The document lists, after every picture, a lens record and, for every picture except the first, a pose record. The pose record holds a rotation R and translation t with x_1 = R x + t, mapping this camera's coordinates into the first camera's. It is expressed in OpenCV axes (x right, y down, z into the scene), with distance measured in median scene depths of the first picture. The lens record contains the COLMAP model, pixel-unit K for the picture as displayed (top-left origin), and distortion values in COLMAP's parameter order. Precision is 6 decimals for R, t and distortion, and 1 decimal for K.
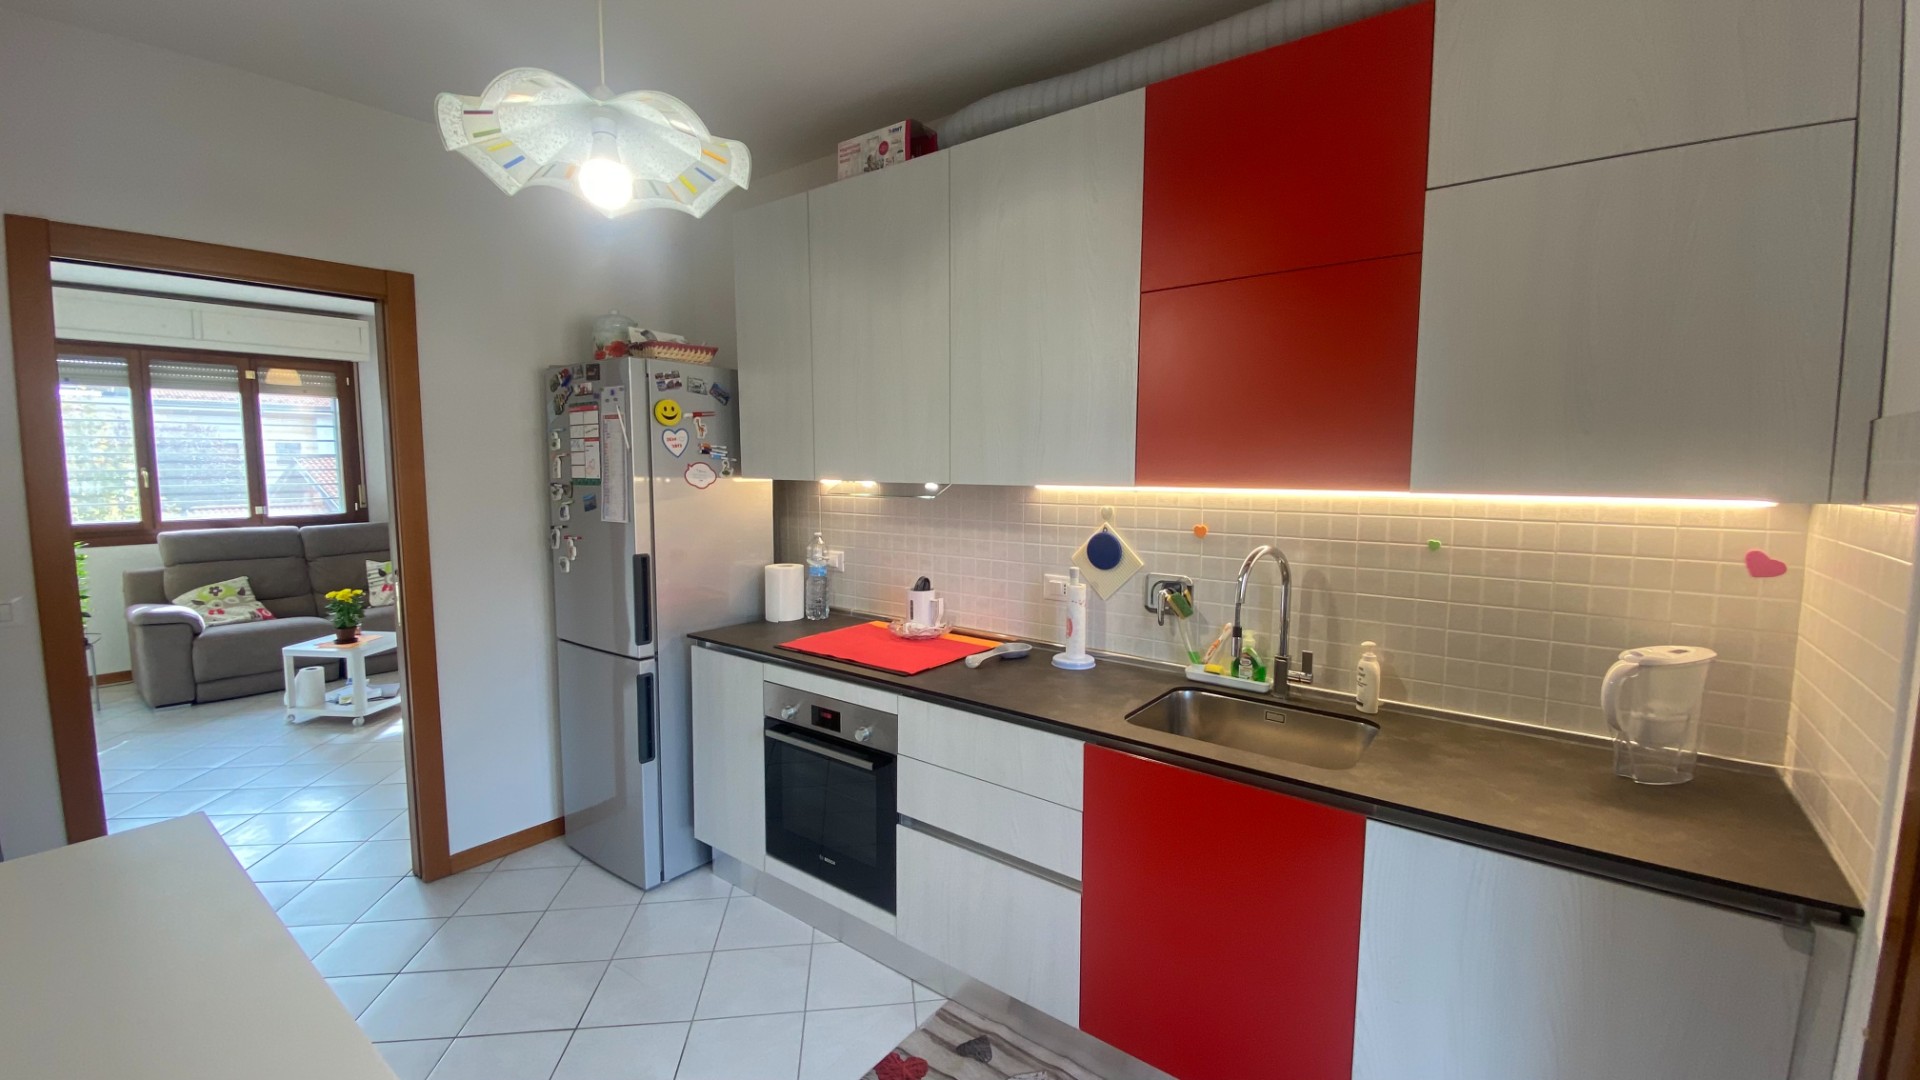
lens RADIAL K [[781.5, 0, 960.0], [0, 781.5, 540.0], [0, 0, 1]] dist [0.032219, -0.023817]
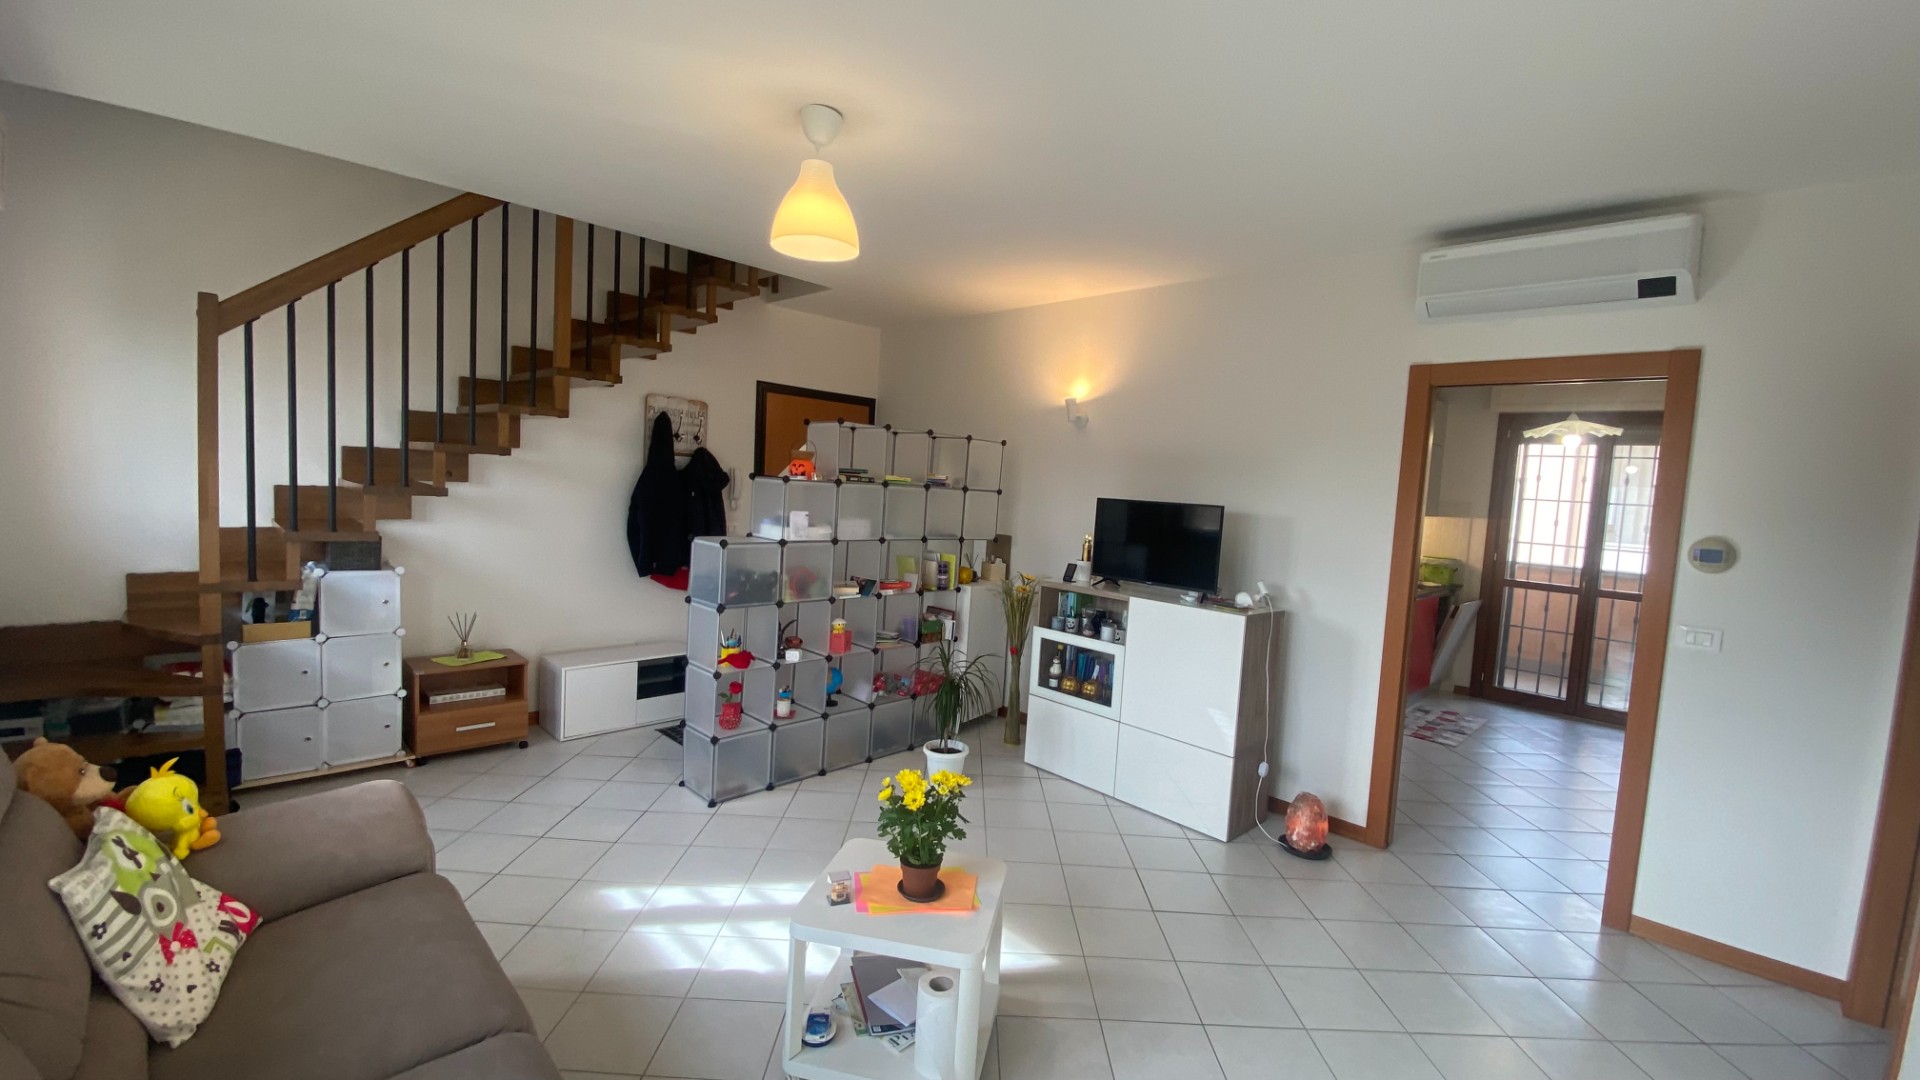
lens RADIAL K [[781.5, 0, 960.0], [0, 781.5, 540.0], [0, 0, 1]] dist [0.032219, -0.023817]
pose [[0.115510, -0.069581, 0.990866, -1.037446], [0.037354, 0.997142, 0.065667, -0.084690], [-0.992604, 0.029428, 0.117779, 0.790876]]
